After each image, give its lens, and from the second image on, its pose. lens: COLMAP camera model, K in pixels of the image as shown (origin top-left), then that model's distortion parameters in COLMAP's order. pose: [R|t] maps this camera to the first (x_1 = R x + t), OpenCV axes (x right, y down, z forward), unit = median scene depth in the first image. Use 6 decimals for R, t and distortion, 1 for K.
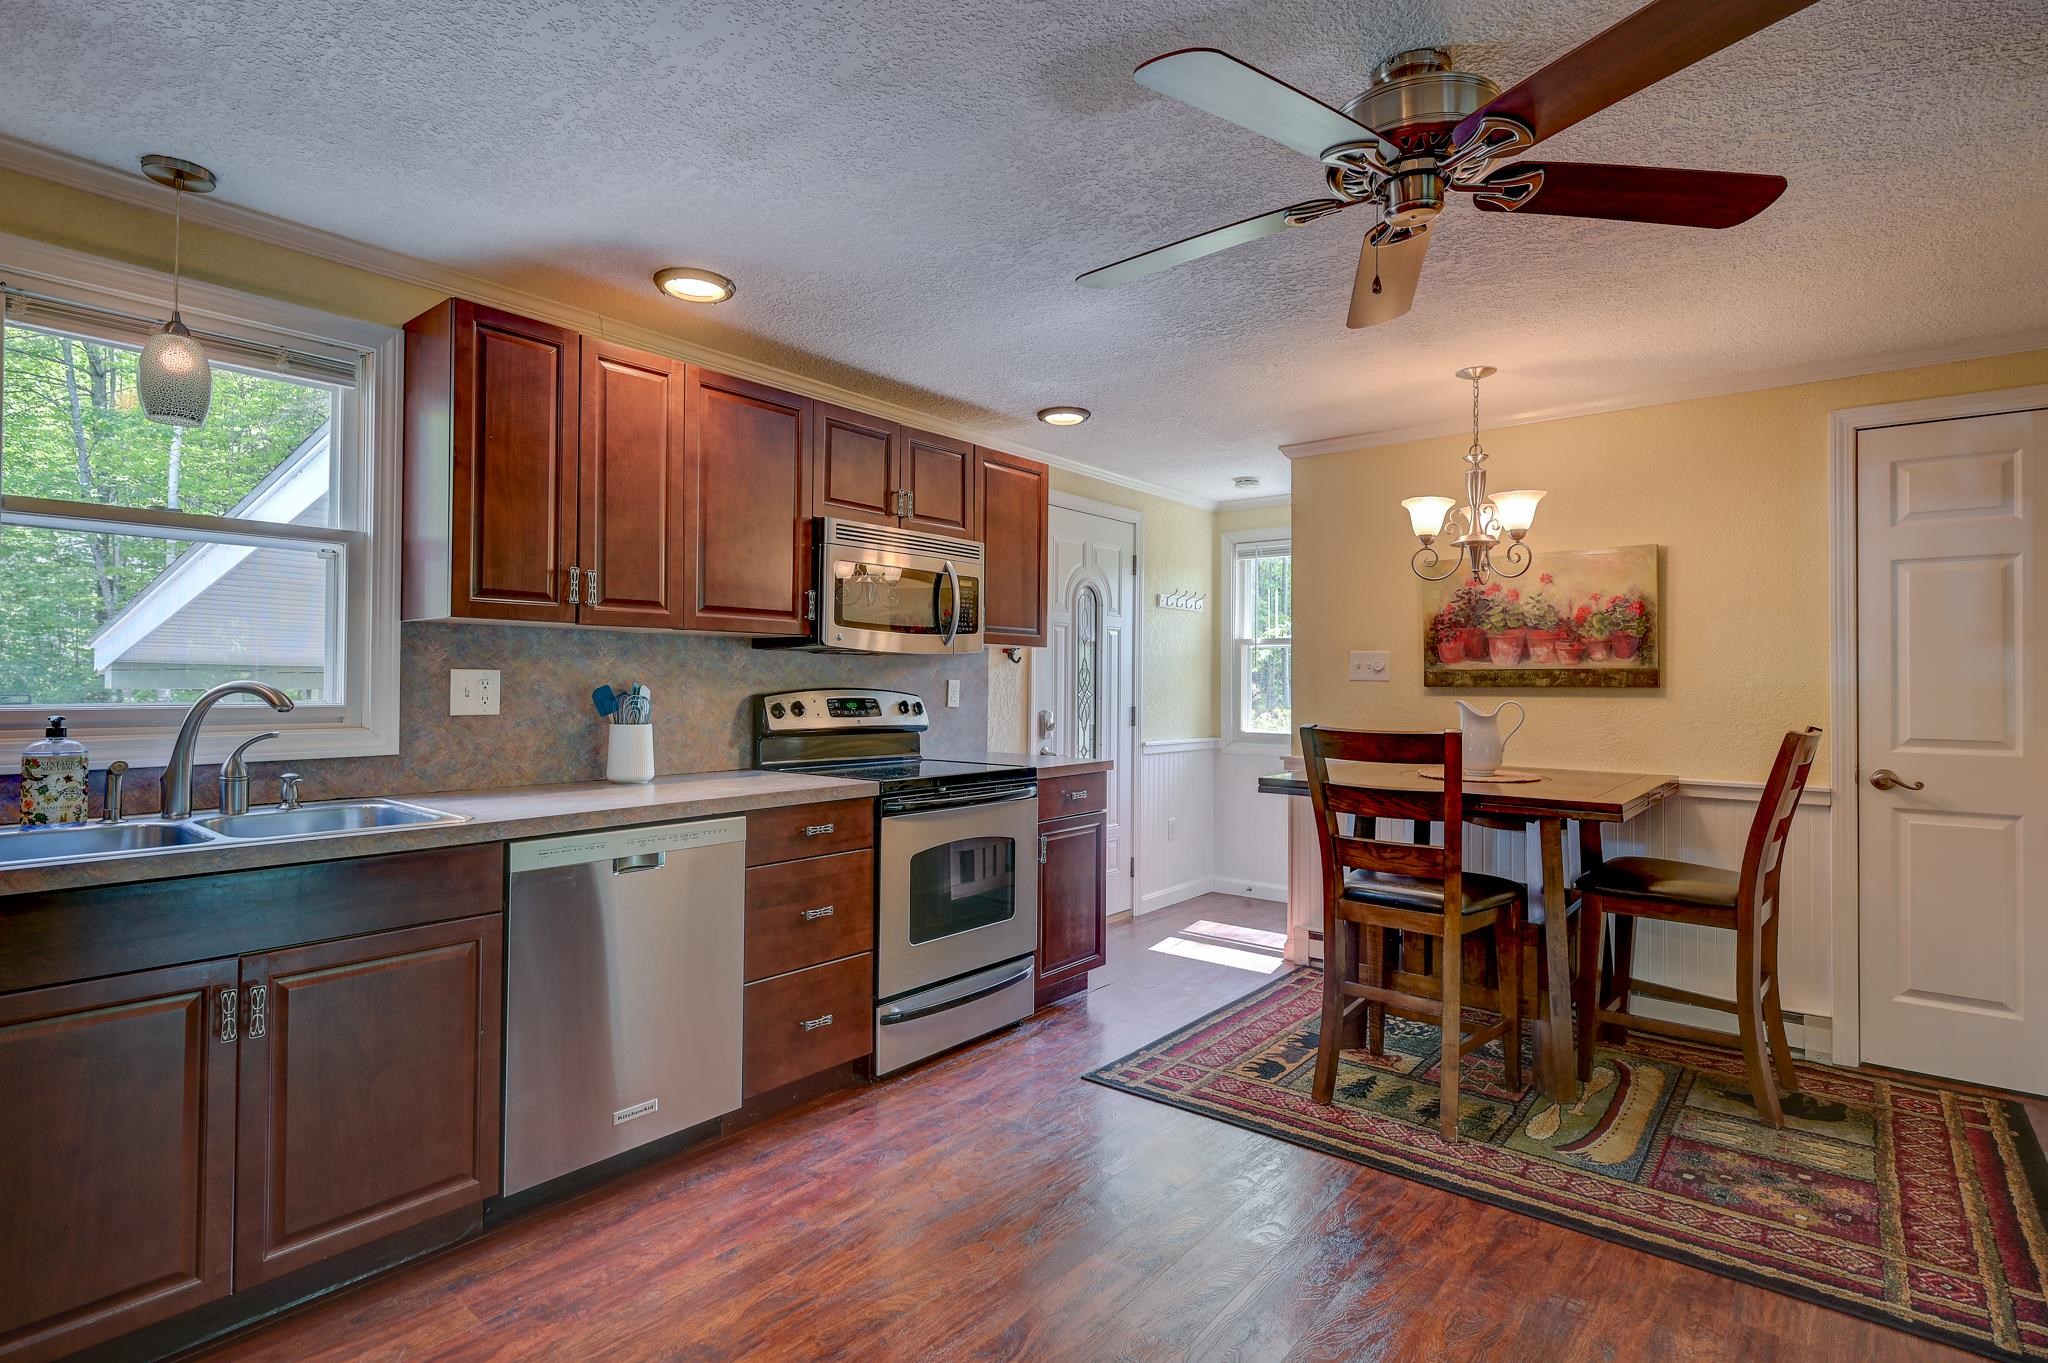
lens RADIAL K [[987.5, 0, 1022.7], [0, 987.5, 668.3], [0, 0, 1]] dist [-0.011750, 0.002391]
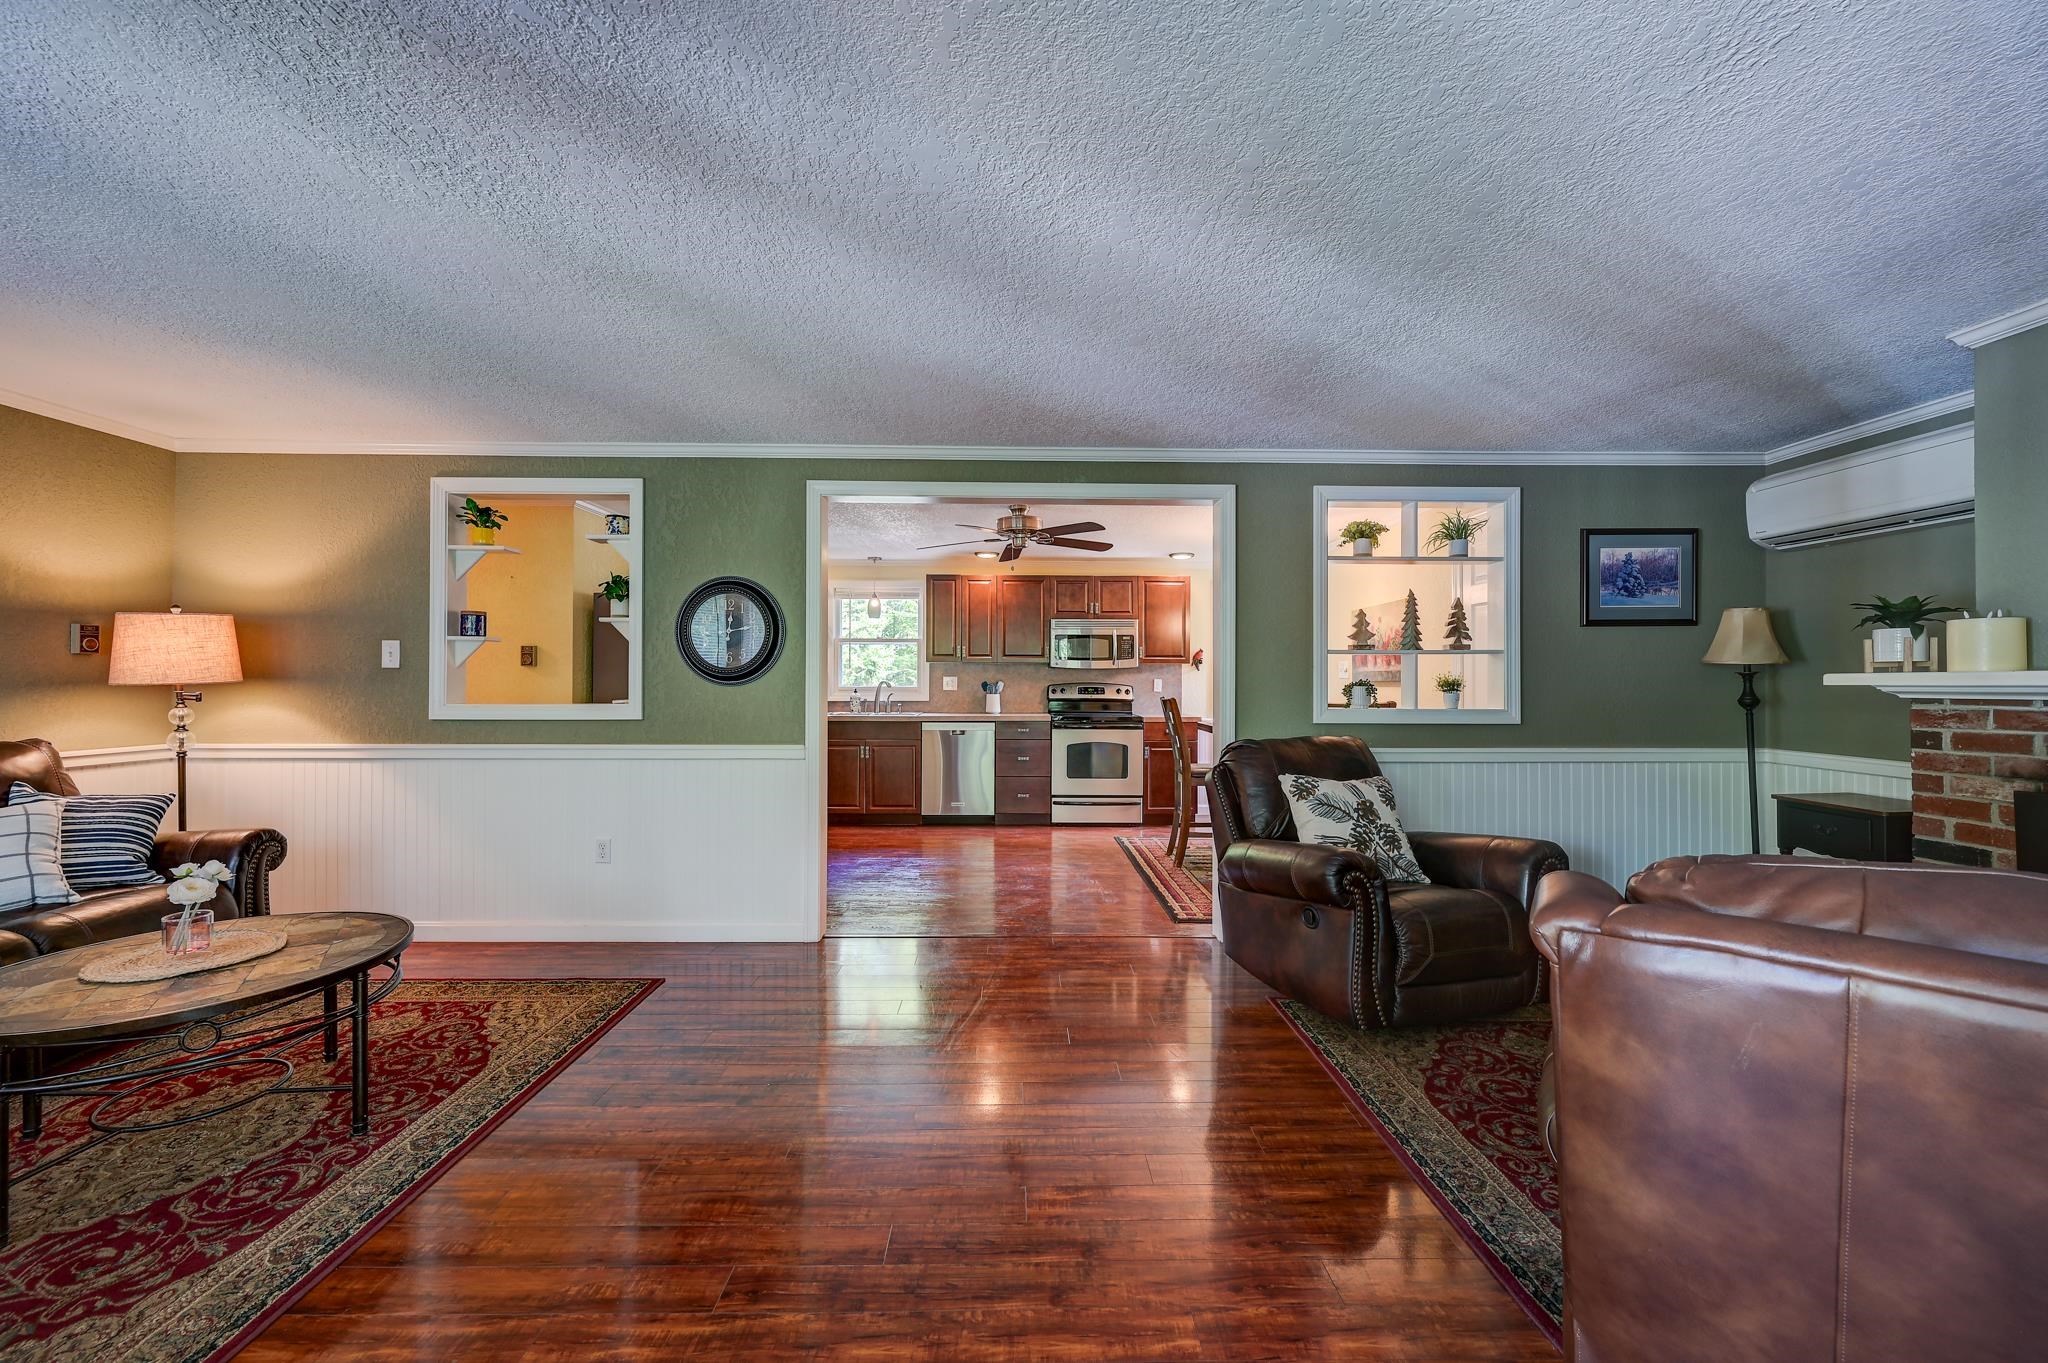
lens RADIAL K [[809.7, 0, 1021.5], [0, 809.7, 674.9], [0, 0, 1]] dist [-0.005437, 0.002113]
pose [[0.645347, -0.009482, -0.763831, 1.532754], [0.010719, 0.999937, -0.003357, 0.006678], [0.763815, -0.006021, 0.645407, -0.529408]]
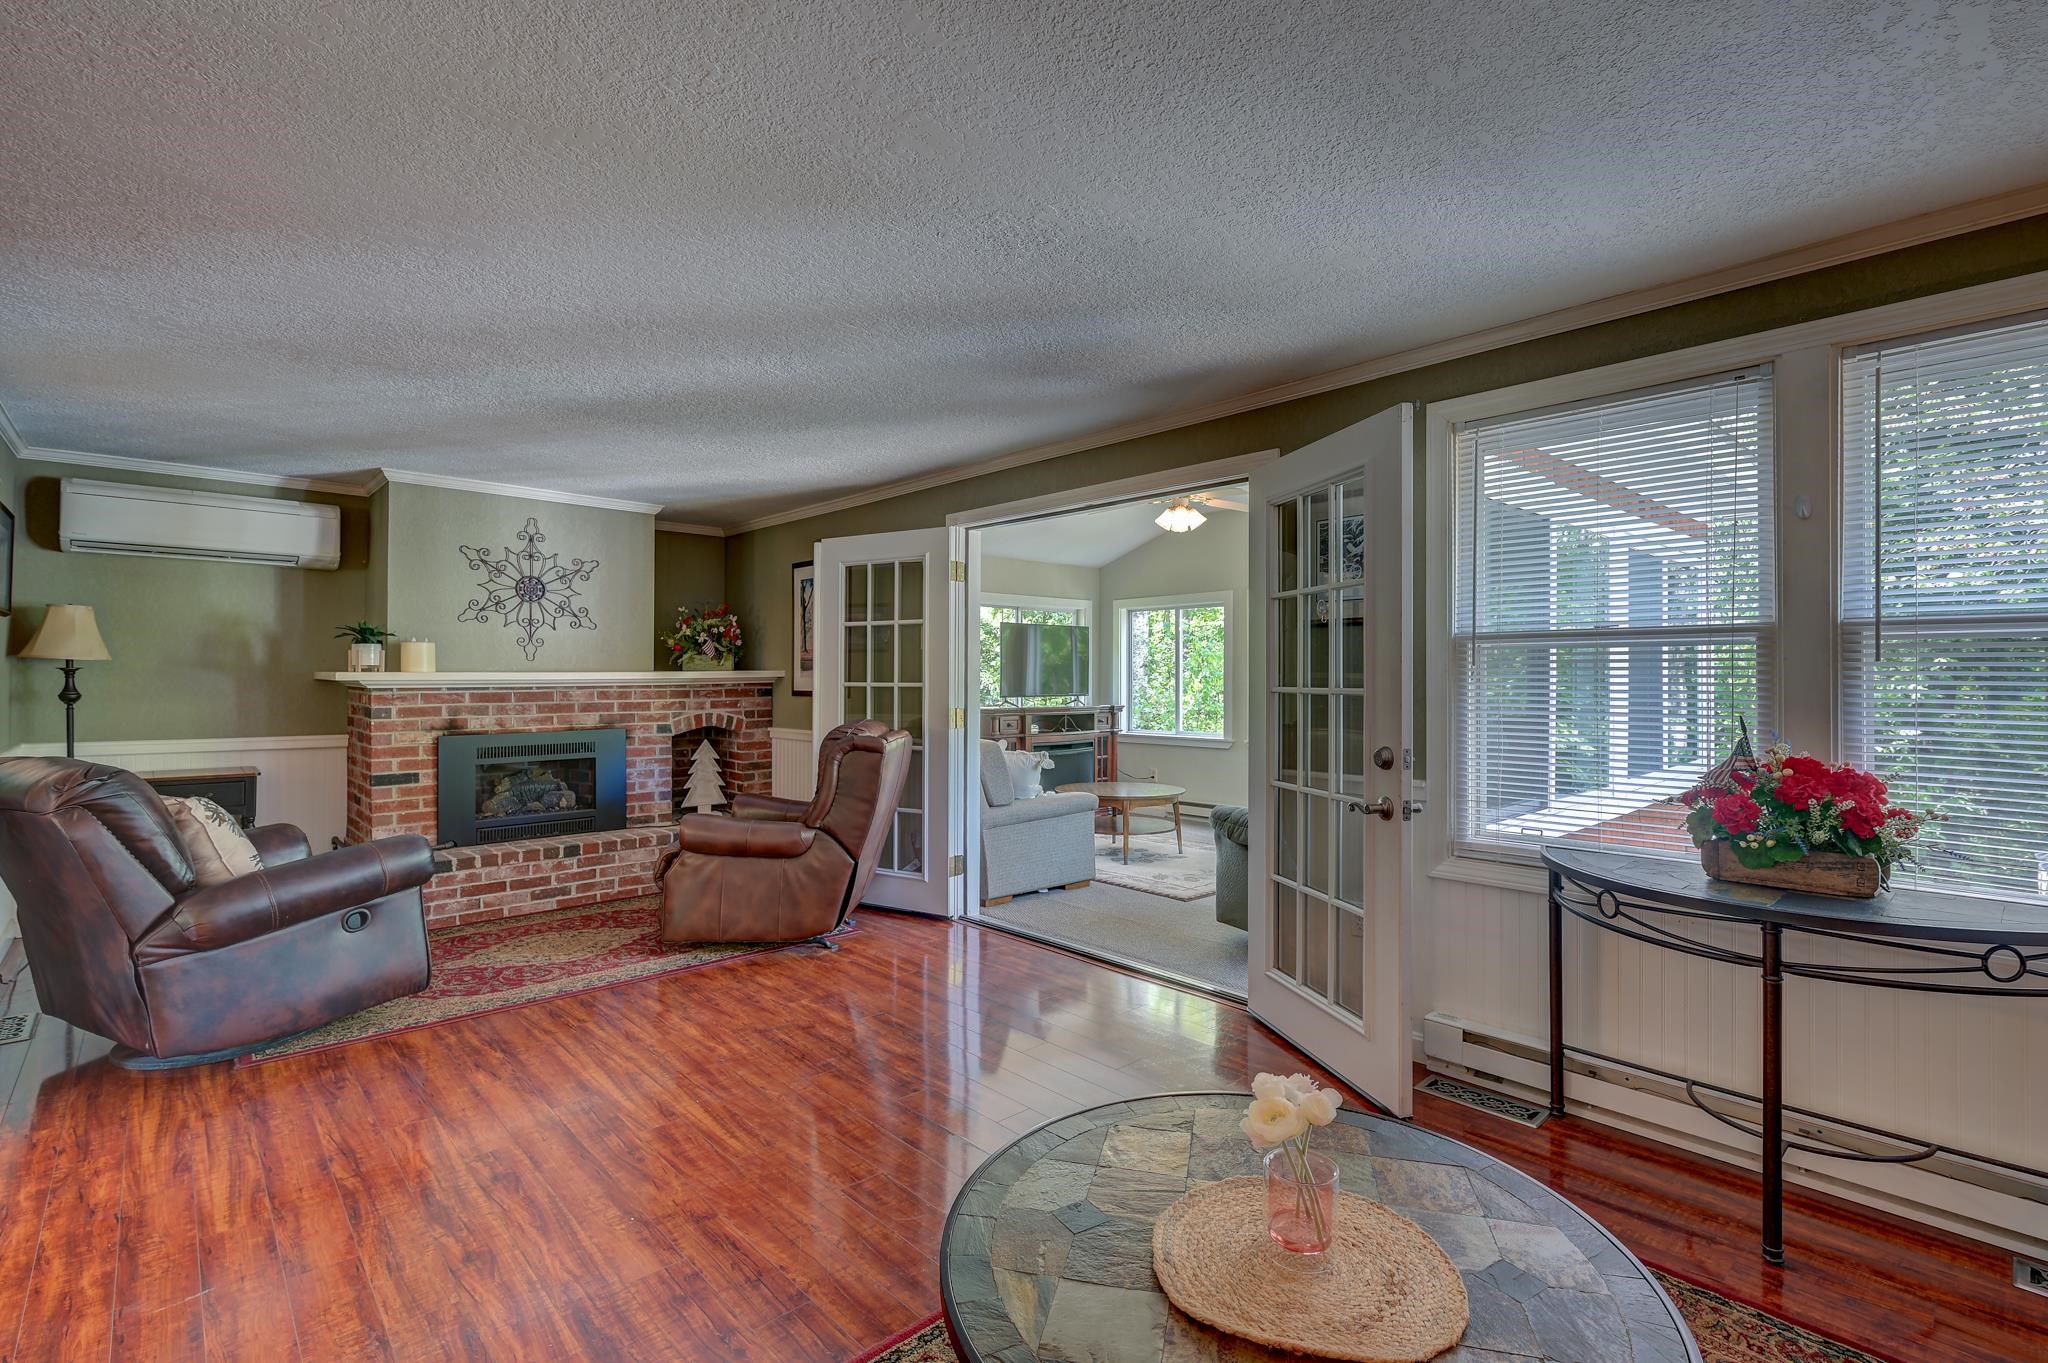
lens RADIAL K [[923.6, 0, 1028.5], [0, 923.6, 682.2], [0, 0, 1]] dist [-0.000039, 0.000477]
pose [[0.135693, -0.011680, 0.990682, 0.093766], [-0.015231, 0.999788, 0.013873, -0.009875], [-0.990634, -0.016971, 0.135486, -0.567427]]
